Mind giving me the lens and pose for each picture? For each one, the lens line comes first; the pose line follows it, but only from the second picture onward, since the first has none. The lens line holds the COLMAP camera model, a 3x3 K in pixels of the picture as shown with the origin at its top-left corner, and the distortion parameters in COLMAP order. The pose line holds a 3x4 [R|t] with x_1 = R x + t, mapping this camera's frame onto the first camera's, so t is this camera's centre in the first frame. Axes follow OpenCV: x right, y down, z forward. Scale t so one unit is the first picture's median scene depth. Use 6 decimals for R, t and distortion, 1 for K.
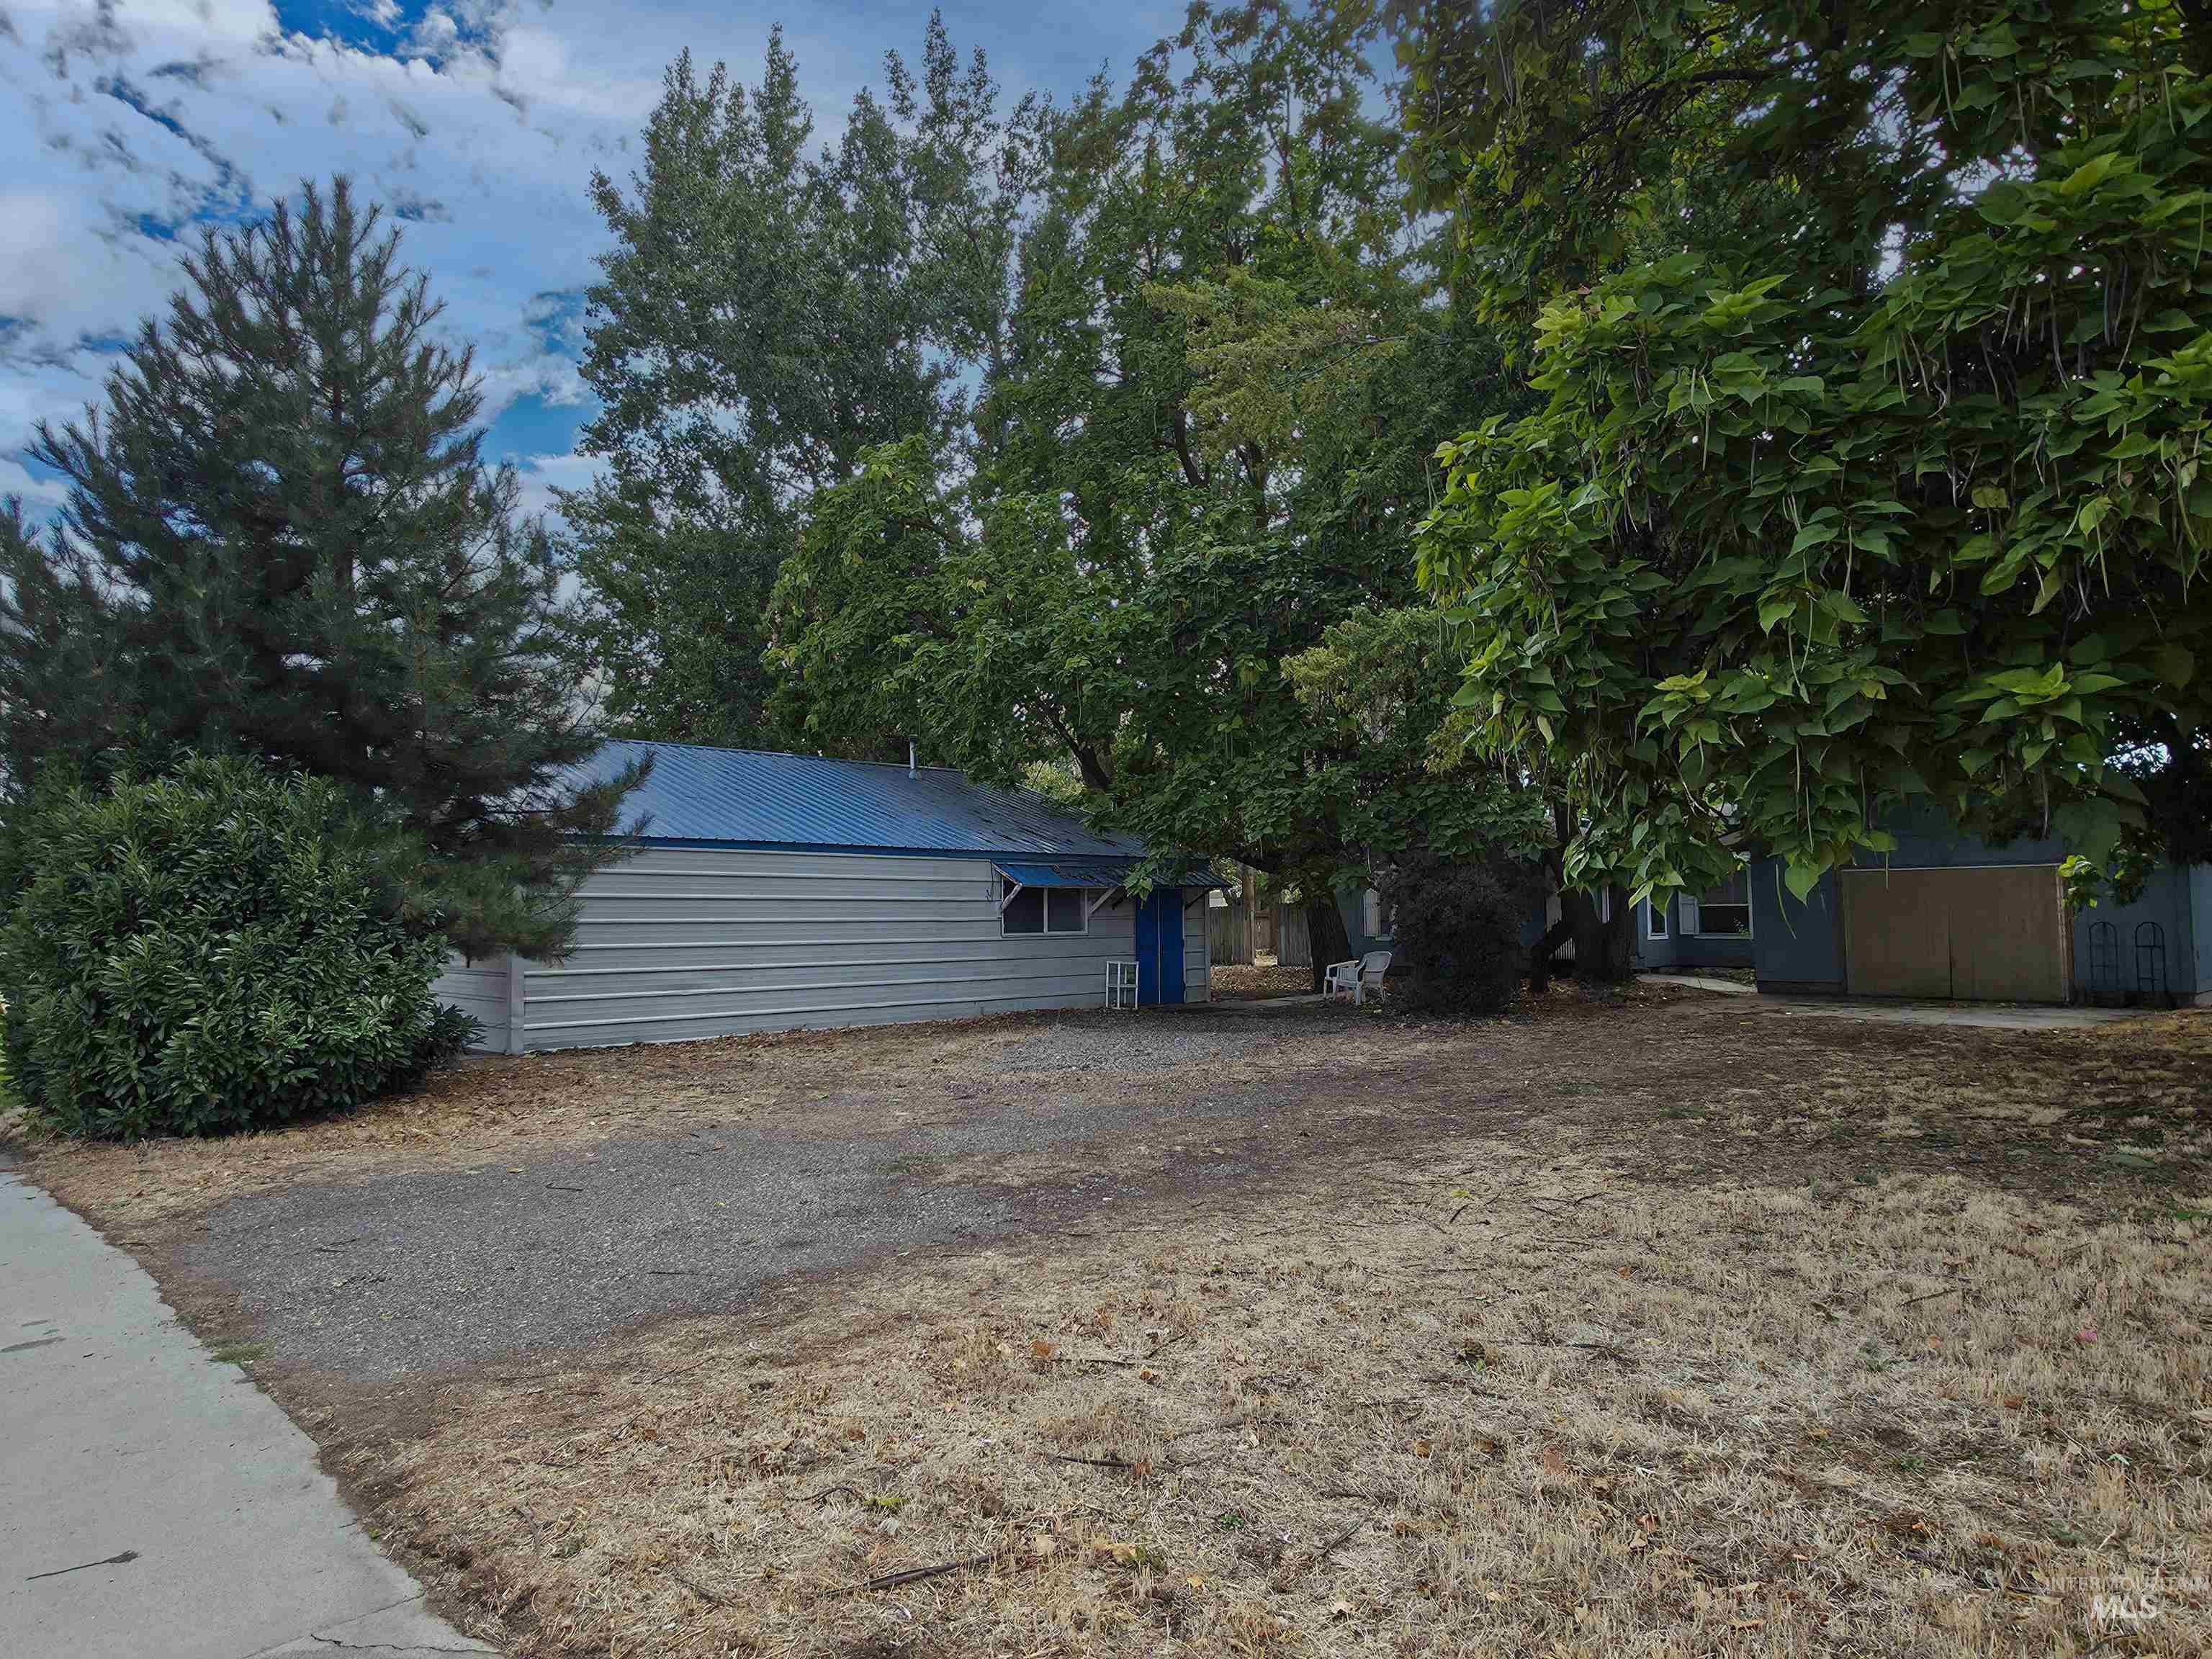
lens RADIAL K [[1317.3, 0, 1102.3], [0, 1317.3, 835.4], [0, 0, 1]] dist [0.005025, 0.000267]
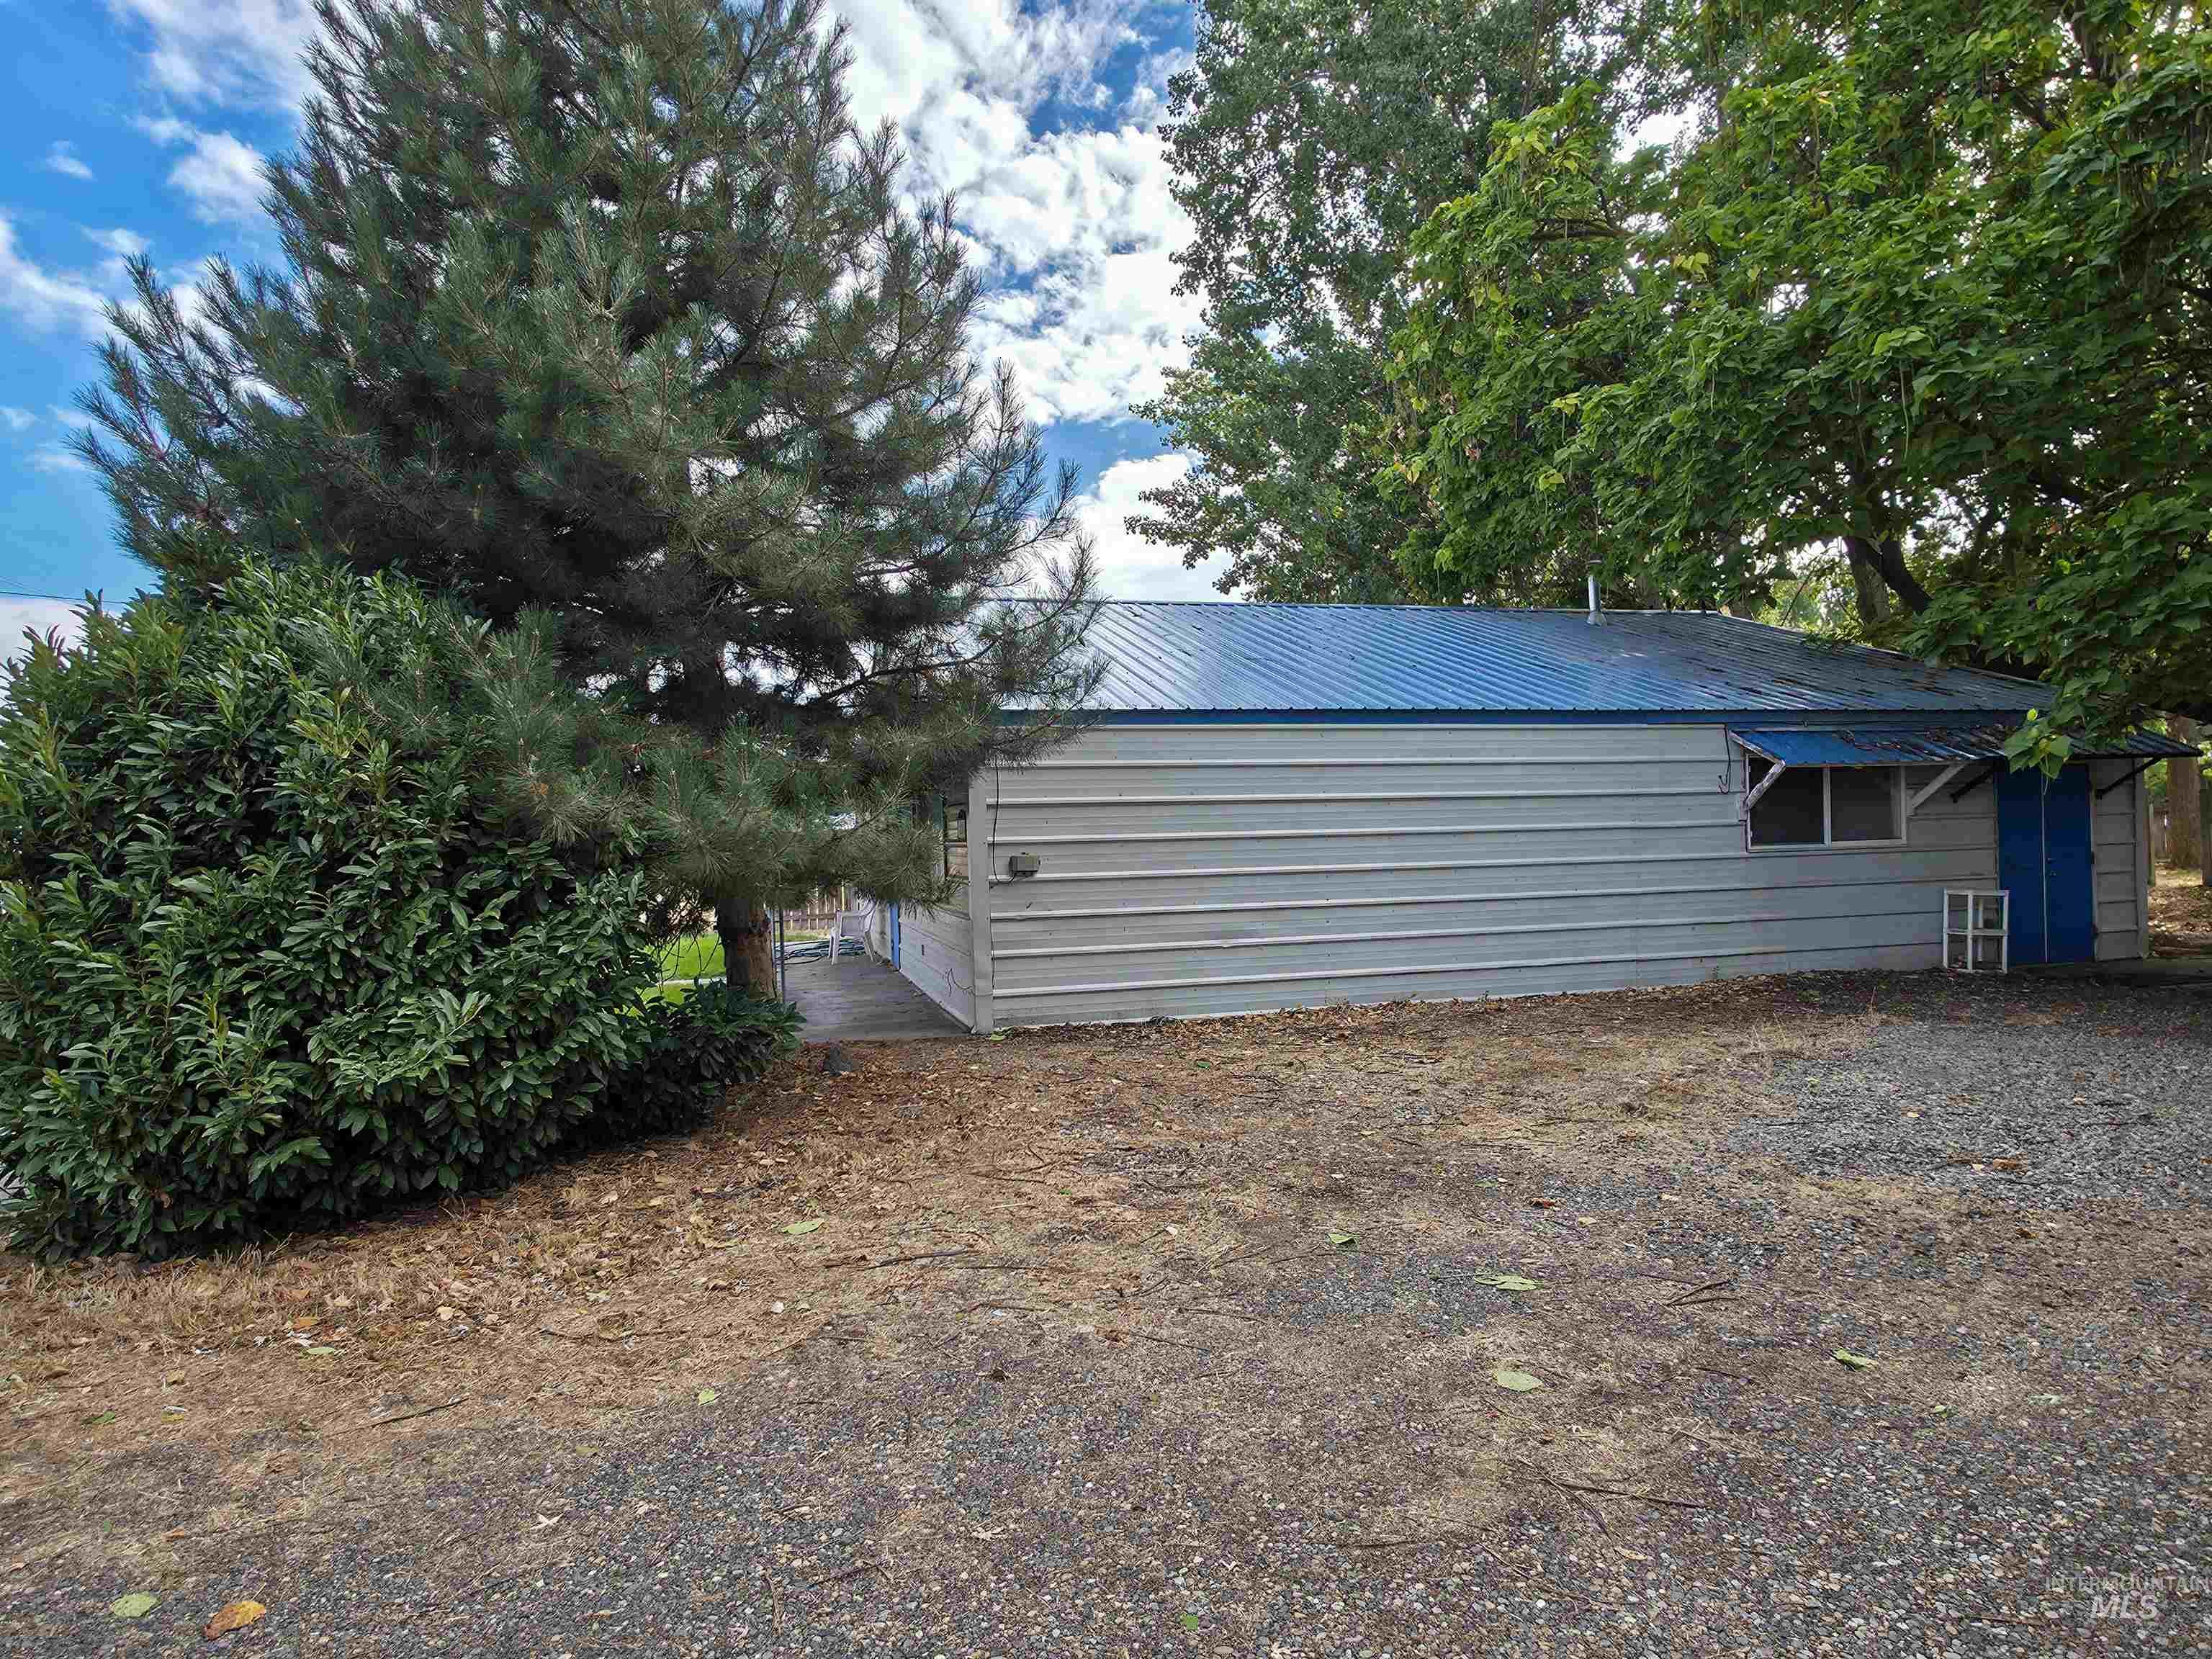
lens RADIAL K [[1317.3, 0, 1106.1], [0, 1317.3, 850.5], [0, 0, 1]] dist [0.005025, 0.000267]
pose [[0.872082, -0.013980, -0.489159, -0.036107], [0.052060, 0.996570, 0.064333, 0.021700], [0.486582, -0.081569, 0.869819, 0.320671]]
